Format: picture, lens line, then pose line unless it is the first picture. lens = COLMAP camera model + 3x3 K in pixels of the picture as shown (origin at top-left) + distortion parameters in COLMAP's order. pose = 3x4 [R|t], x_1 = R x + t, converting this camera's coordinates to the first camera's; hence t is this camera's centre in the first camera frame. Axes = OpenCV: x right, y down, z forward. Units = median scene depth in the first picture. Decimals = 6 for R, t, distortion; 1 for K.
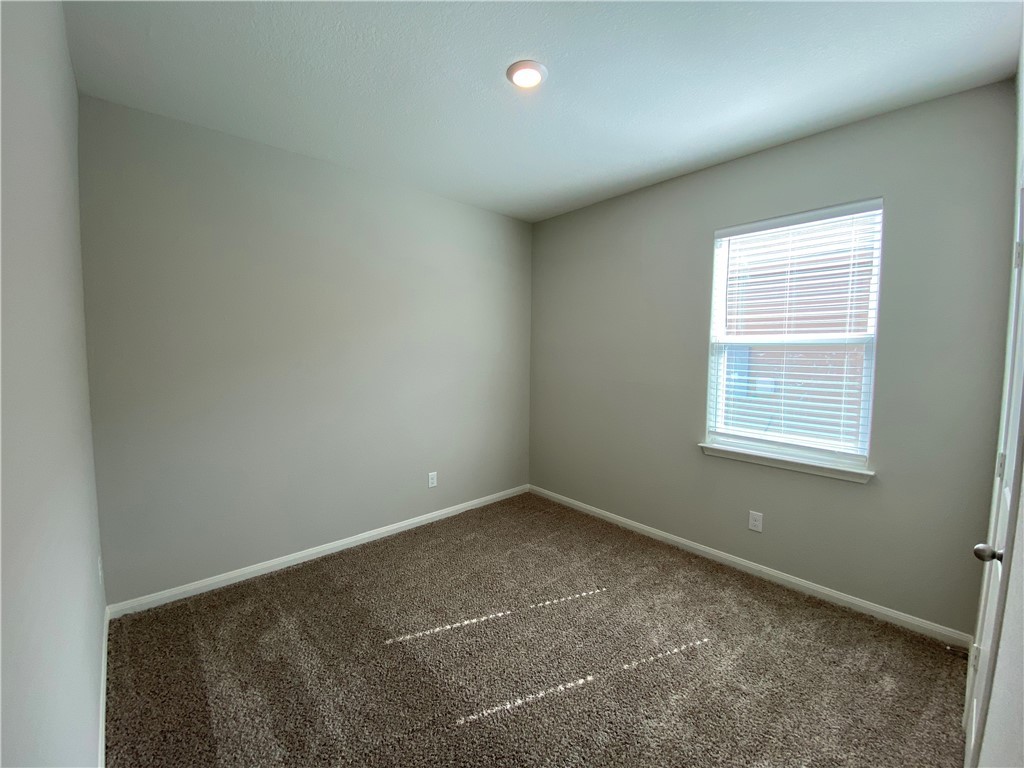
lens RADIAL K [[409.7, 0, 512.0], [0, 409.7, 384.0], [0, 0, 1]] dist [-0.011758, -0.000193]
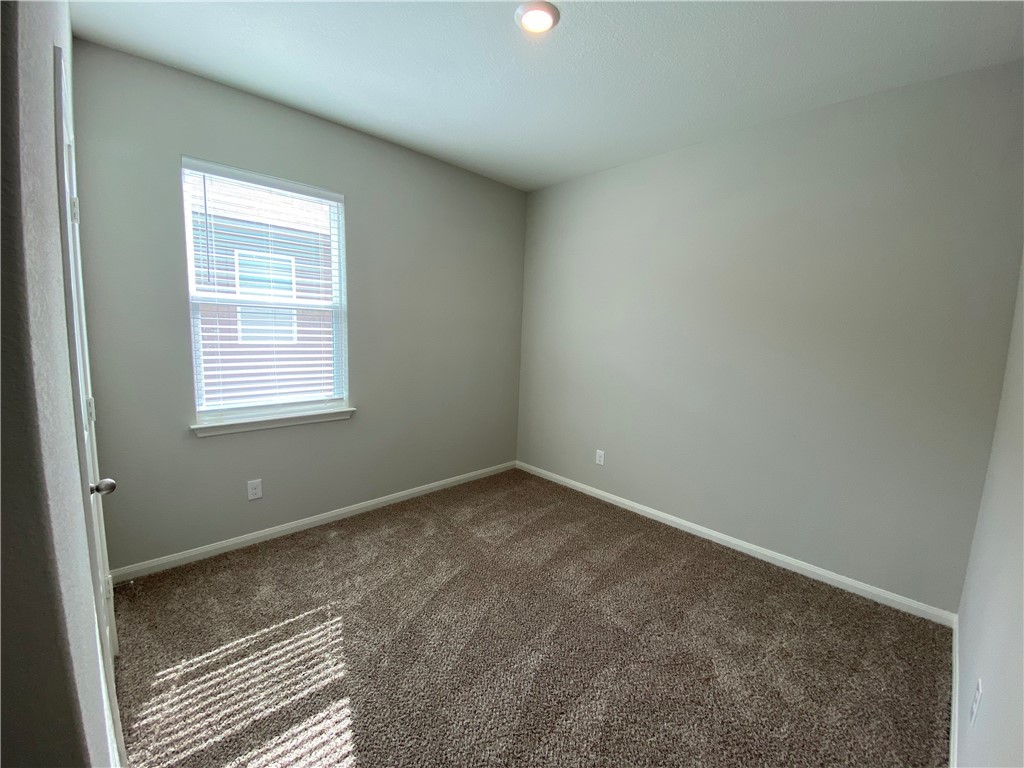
lens RADIAL K [[407.7, 0, 511.3], [0, 407.7, 368.8], [0, 0, 1]] dist [-0.000704, -0.000095]
pose [[0.001793, -0.113155, 0.993576, -0.367093], [0.043163, 0.992660, 0.112972, -0.033002], [-0.999066, 0.042683, 0.006664, 0.419621]]
